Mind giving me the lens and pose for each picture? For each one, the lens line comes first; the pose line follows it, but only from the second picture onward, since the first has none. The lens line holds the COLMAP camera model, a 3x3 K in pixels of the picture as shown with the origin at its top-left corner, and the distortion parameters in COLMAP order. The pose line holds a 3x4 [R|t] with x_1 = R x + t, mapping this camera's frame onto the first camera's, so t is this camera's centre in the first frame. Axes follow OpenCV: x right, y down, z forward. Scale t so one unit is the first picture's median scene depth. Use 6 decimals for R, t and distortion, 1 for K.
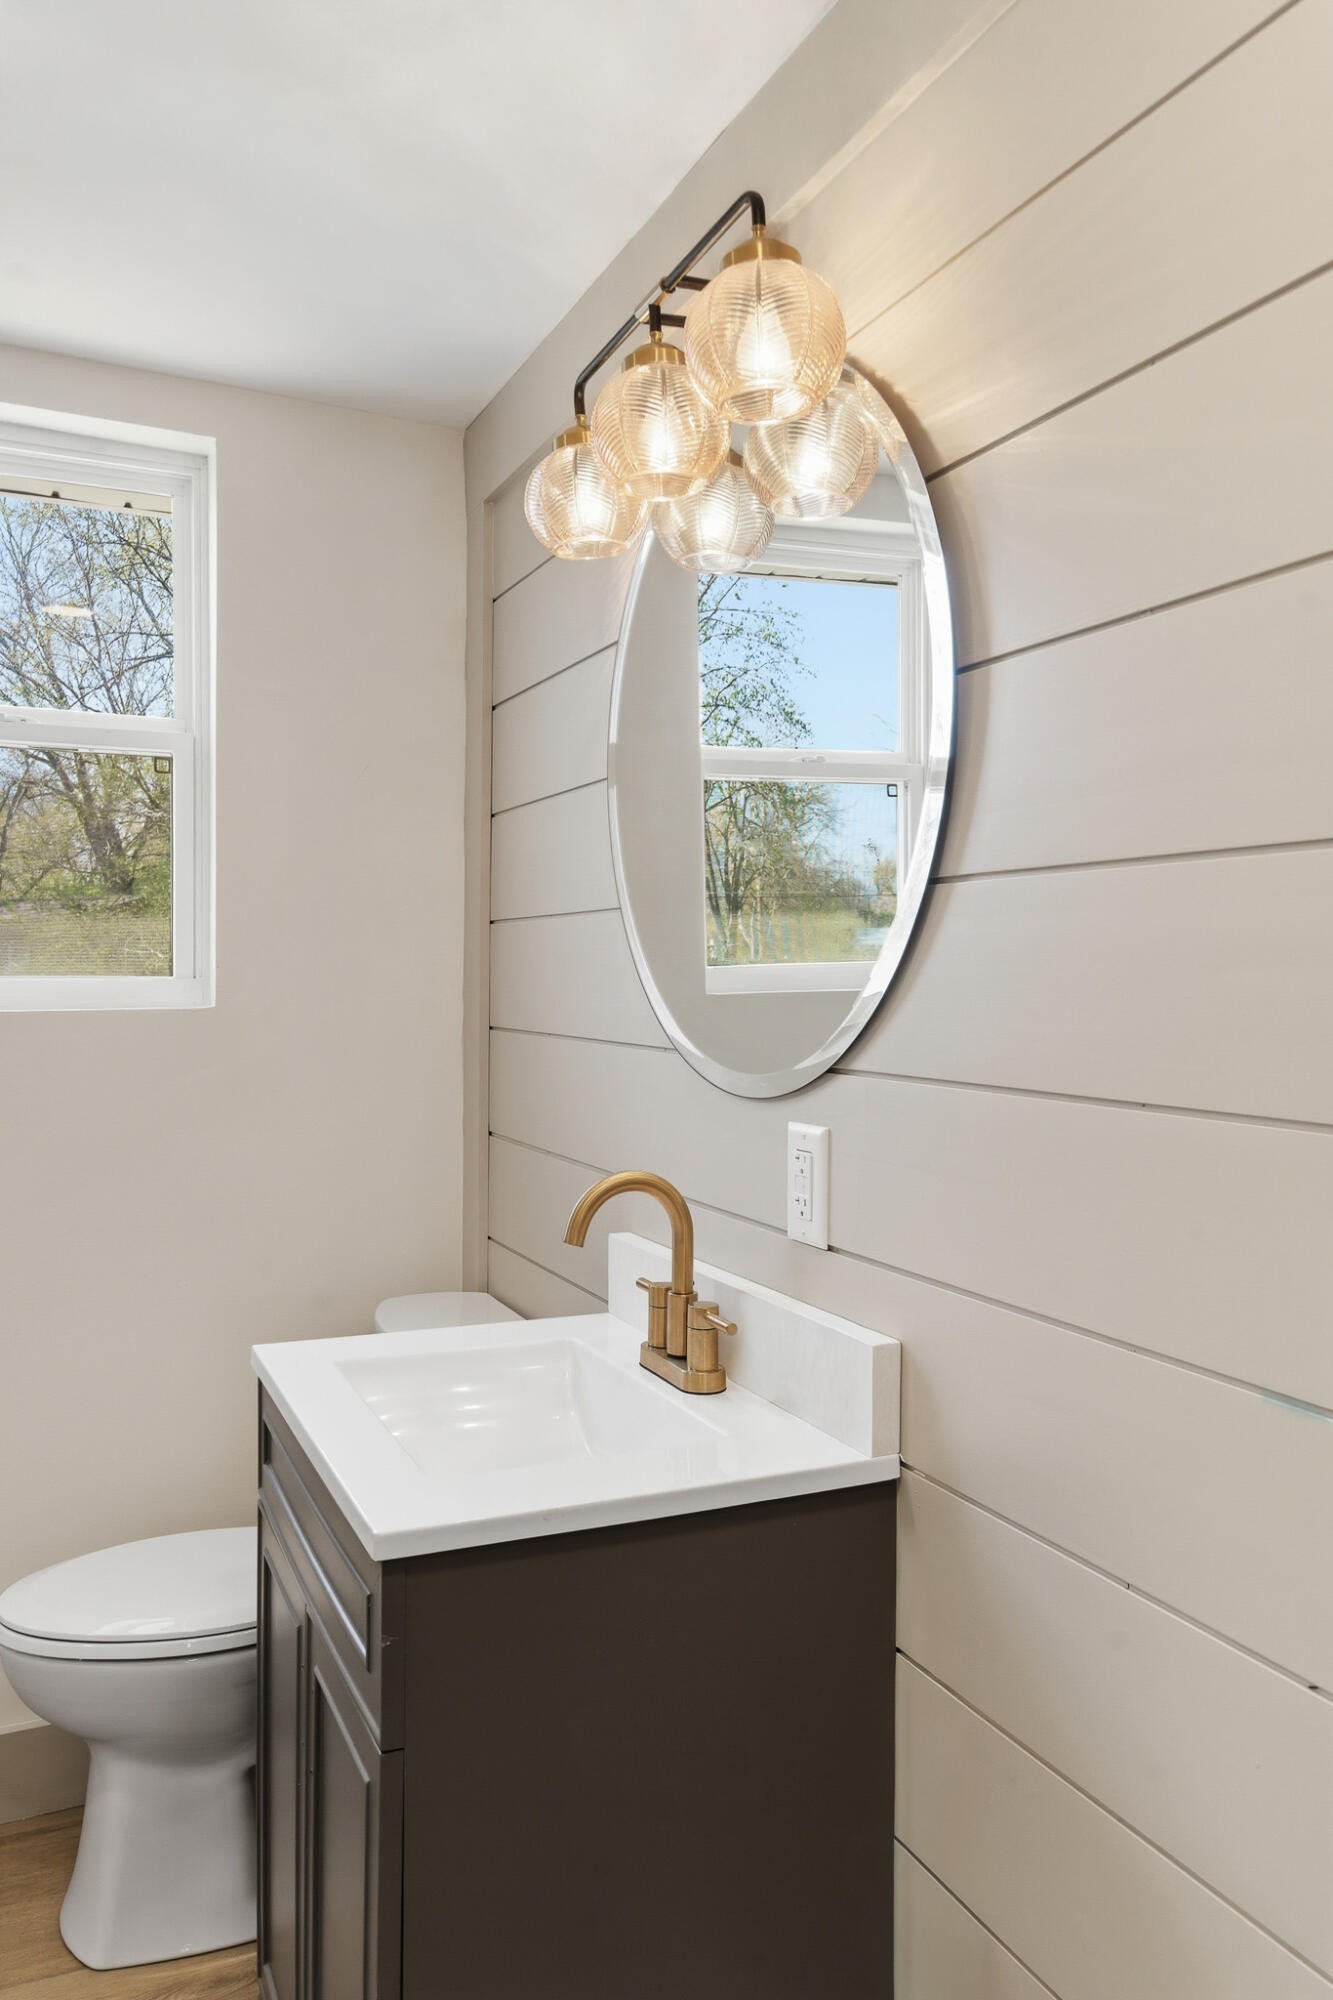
lens RADIAL K [[1483.4, 0, 668.4], [0, 1483.4, 999.0], [0, 0, 1]] dist [-0.061525, 0.093819]
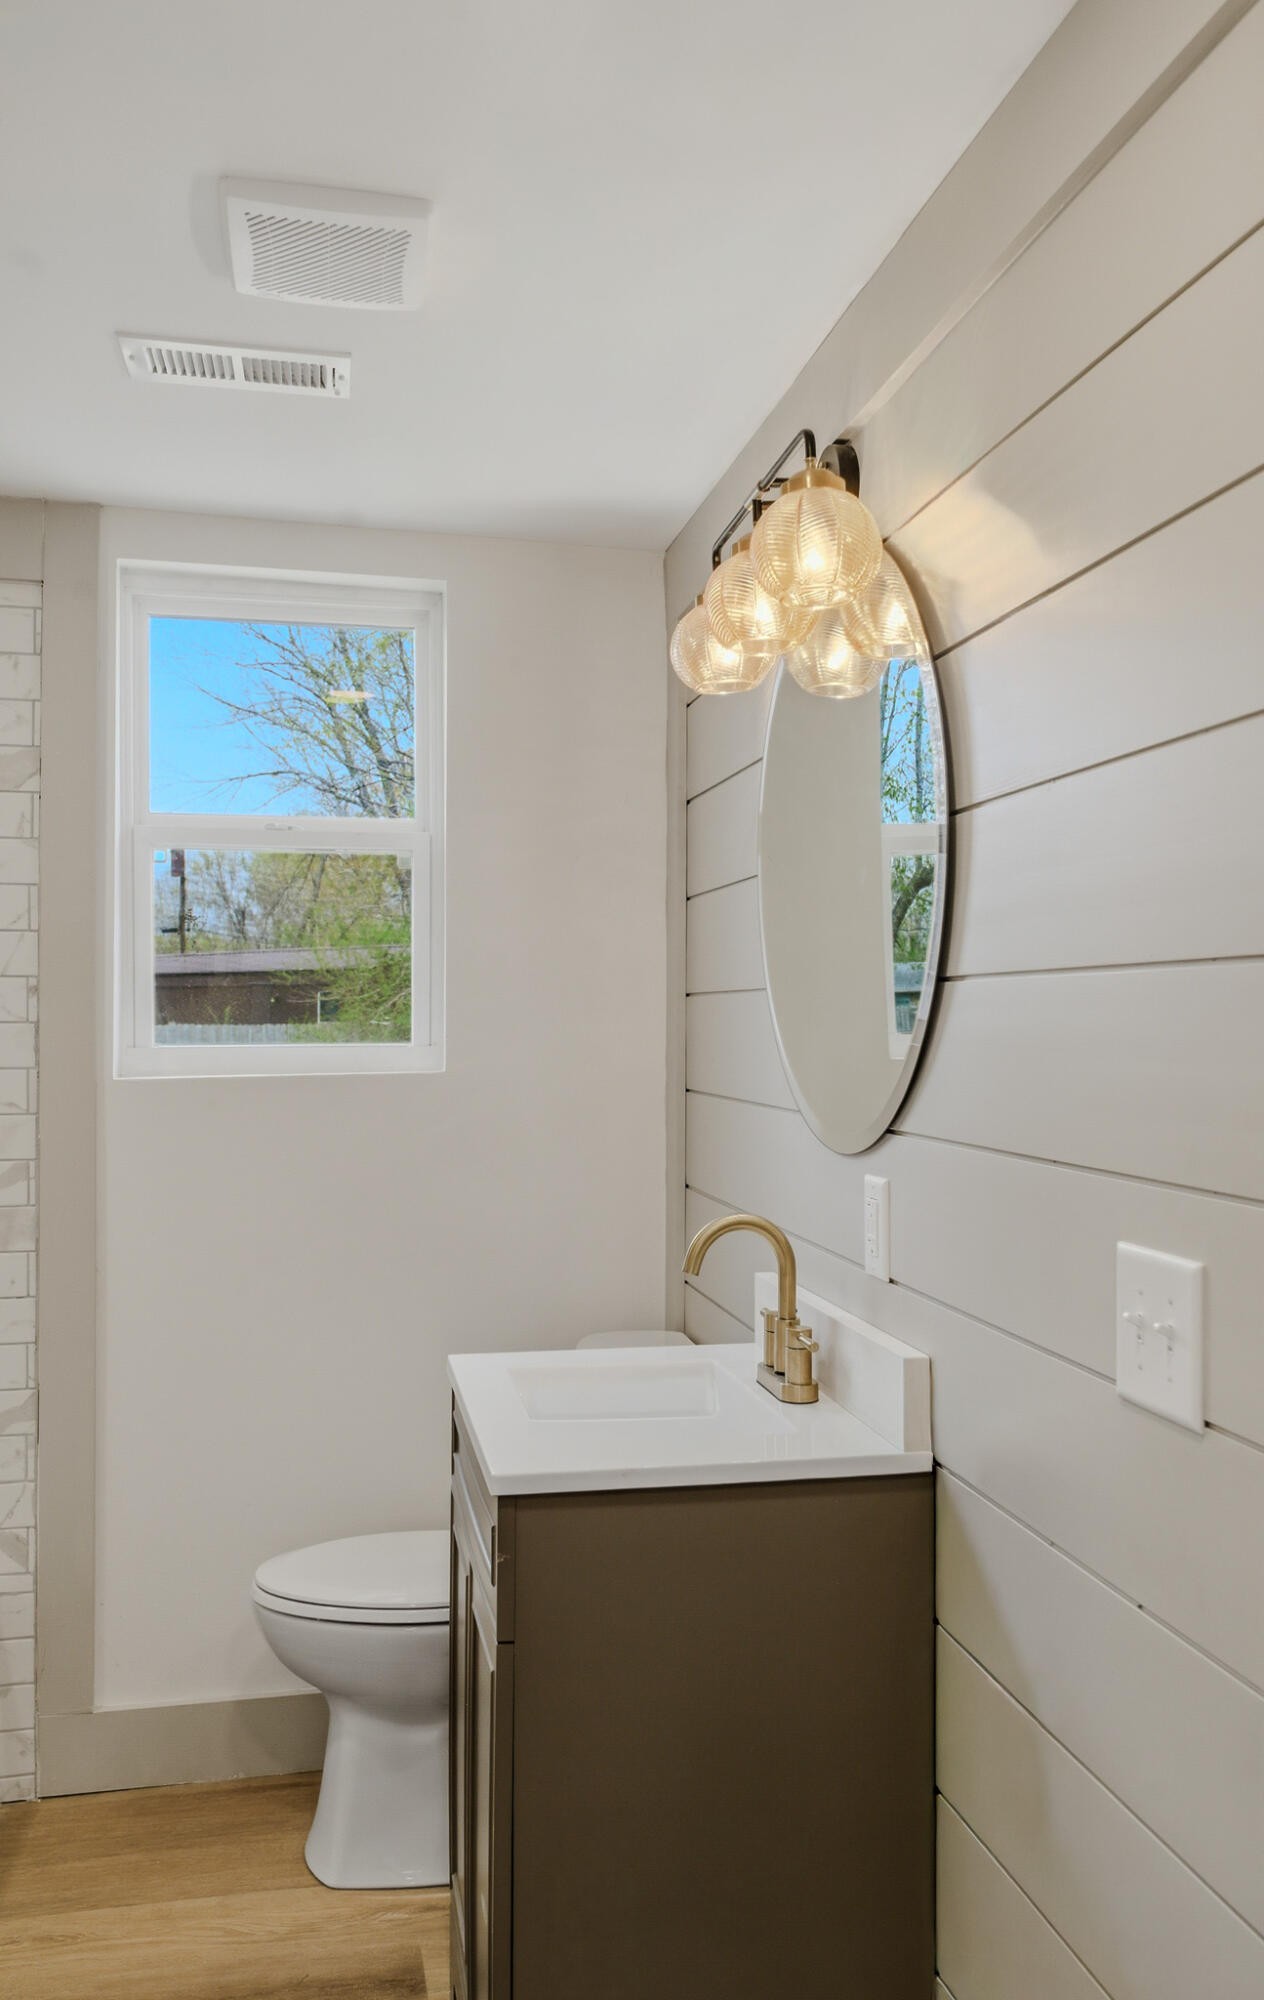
lens RADIAL K [[1545.5, 0, 633.5], [0, 1545.5, 977.0], [0, 0, 1]] dist [0.000925, -0.000106]
pose [[0.977351, -0.012976, -0.211228, 0.155090], [0.002451, 0.998746, -0.050011, -0.013673], [0.211612, 0.048361, 0.976157, -0.249728]]
